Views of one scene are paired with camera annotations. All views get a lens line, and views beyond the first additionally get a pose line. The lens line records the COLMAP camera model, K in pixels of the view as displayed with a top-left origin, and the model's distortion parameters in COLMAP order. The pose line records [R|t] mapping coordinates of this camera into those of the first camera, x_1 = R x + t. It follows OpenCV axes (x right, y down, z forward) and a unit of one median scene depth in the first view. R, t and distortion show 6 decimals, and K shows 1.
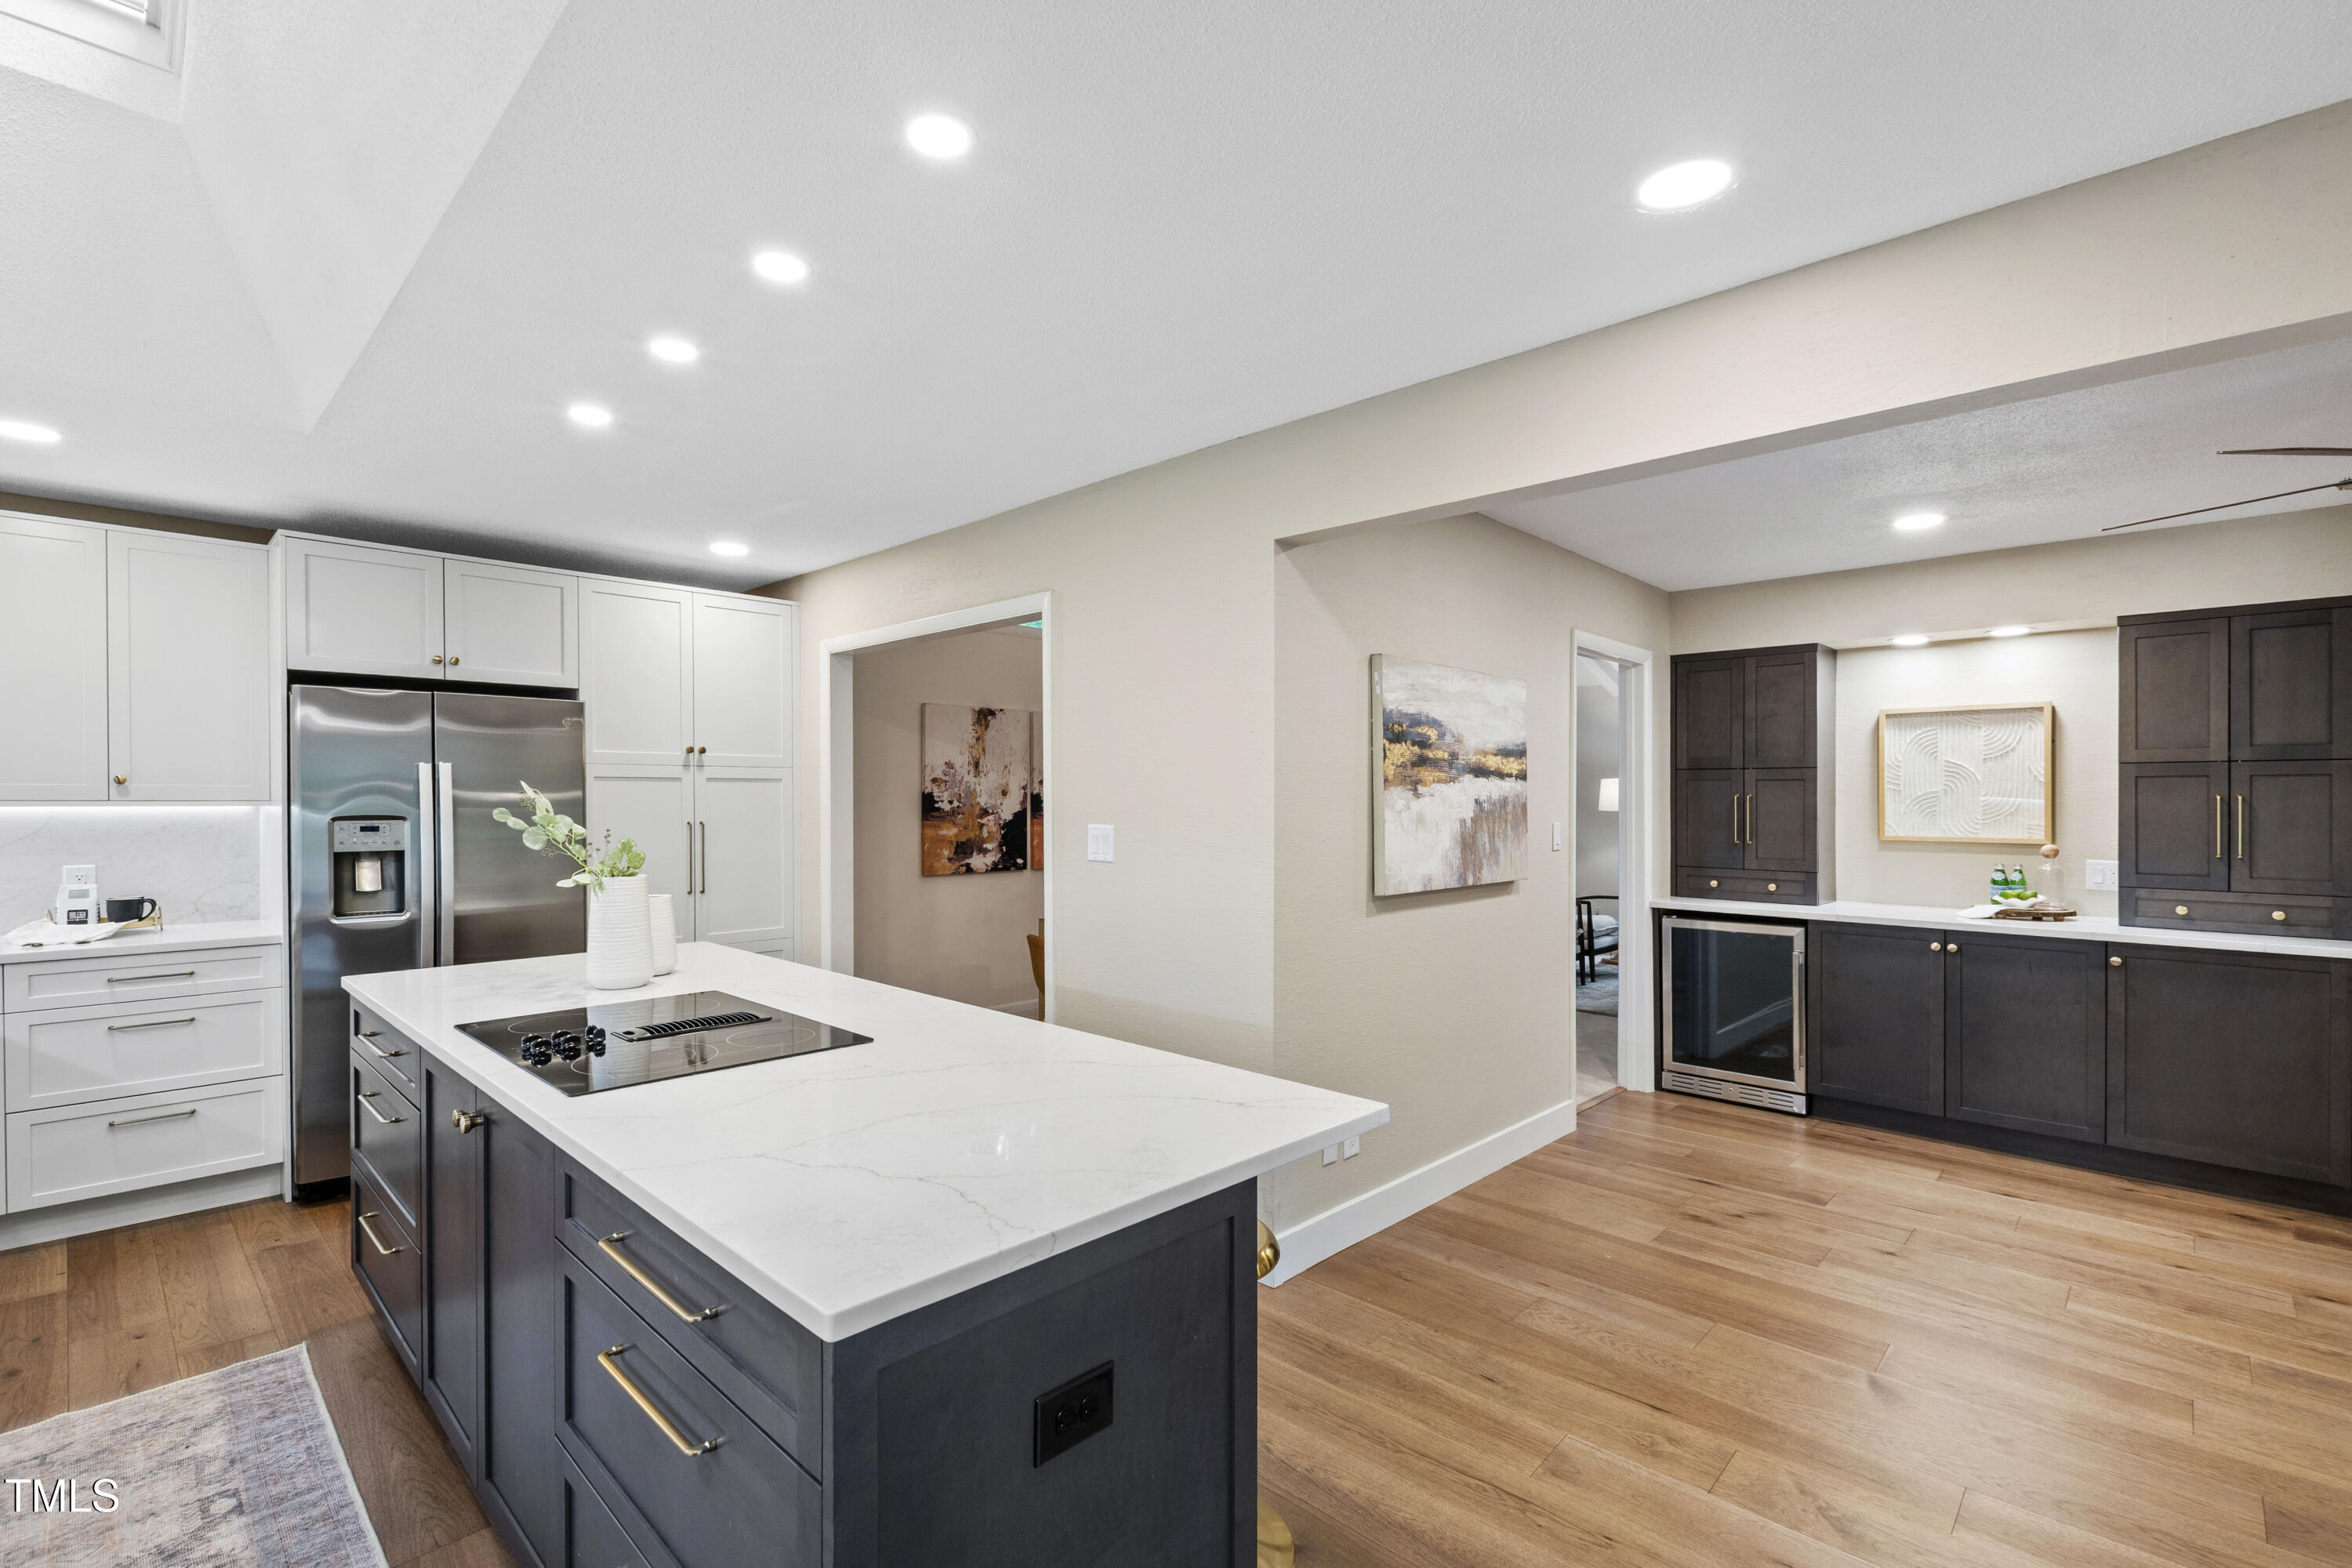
lens RADIAL K [[1043.6, 0, 1164.2], [0, 1043.6, 797.1], [0, 0, 1]] dist [0.004046, 0.000038]
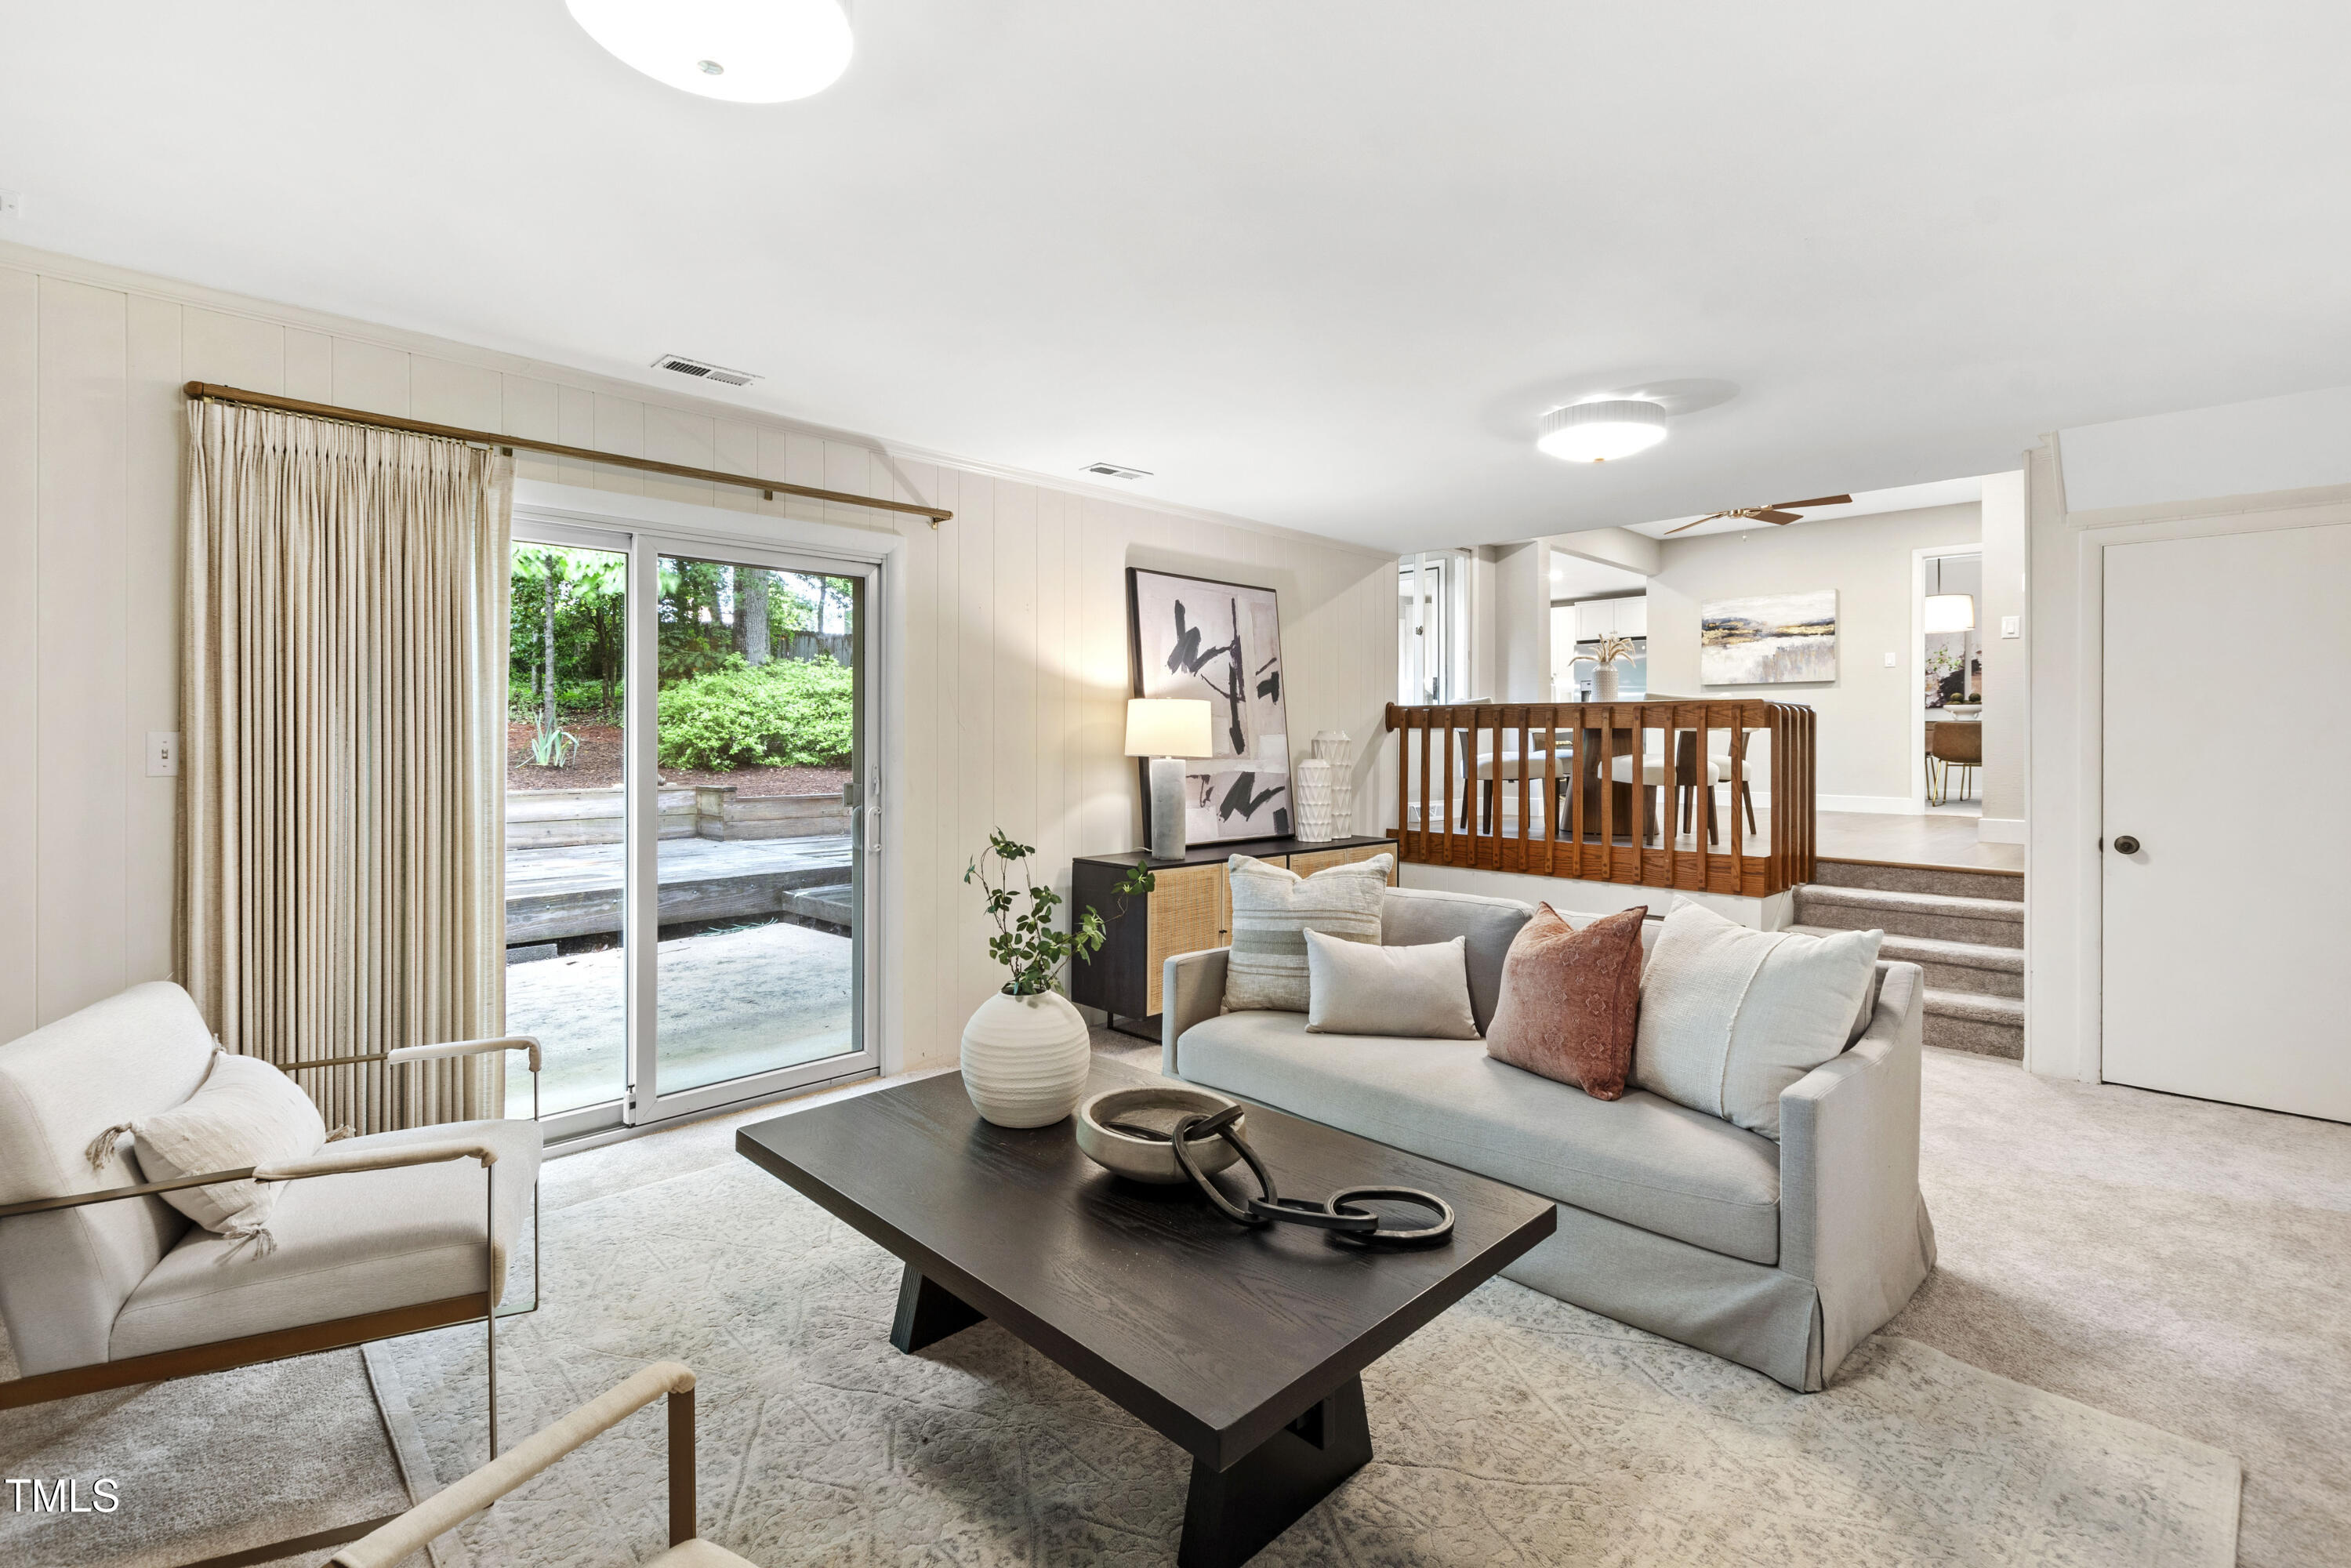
lens RADIAL K [[1043.2, 0, 1163.7], [0, 1043.2, 797.1], [0, 0, 1]] dist [0.004046, 0.000038]
pose [[-0.022161, 0.055884, -0.998191, 2.233829], [-0.001679, 0.998433, 0.055935, 0.174732], [0.999753, 0.002916, -0.022033, -0.299364]]
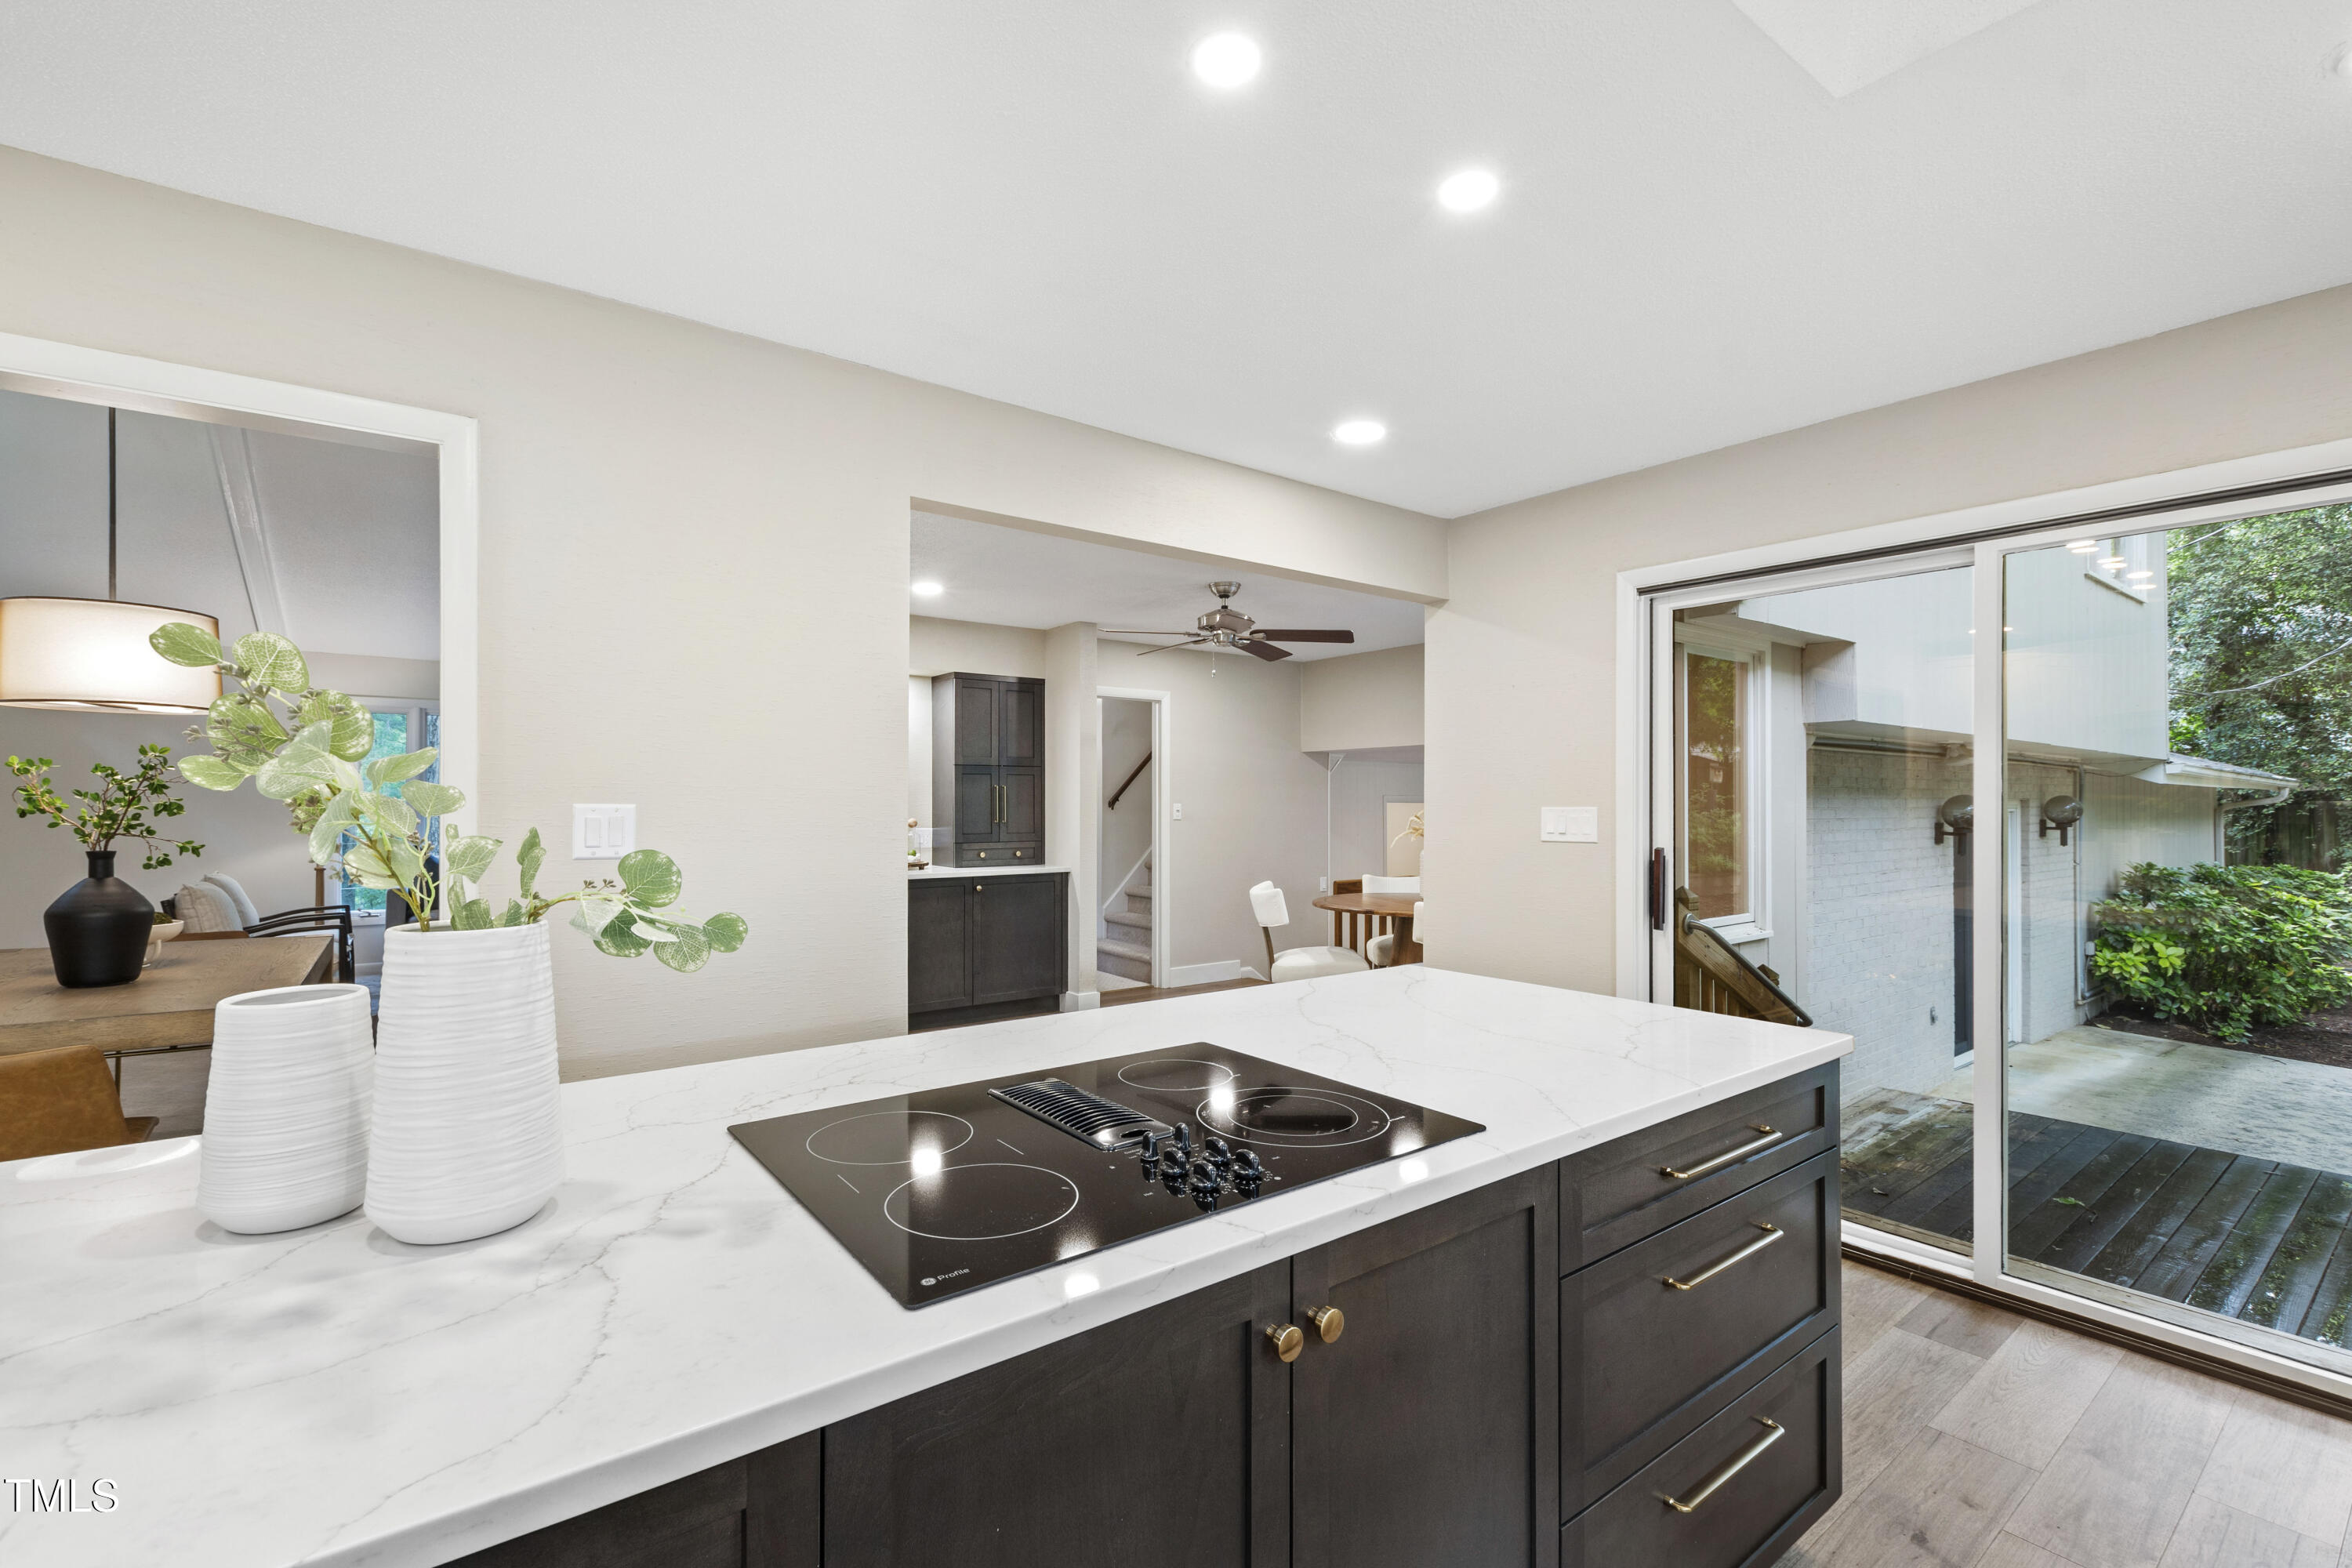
lens RADIAL K [[1022.7, 0, 1155.8], [0, 1022.7, 799.7], [0, 0, 1]] dist [-0.000490, -0.000070]
pose [[0.159524, 0.000130, 0.987194, -0.499675], [-0.000235, 1.000000, -0.000093, 0.017807], [-0.987194, -0.000217, 0.159524, 0.407468]]
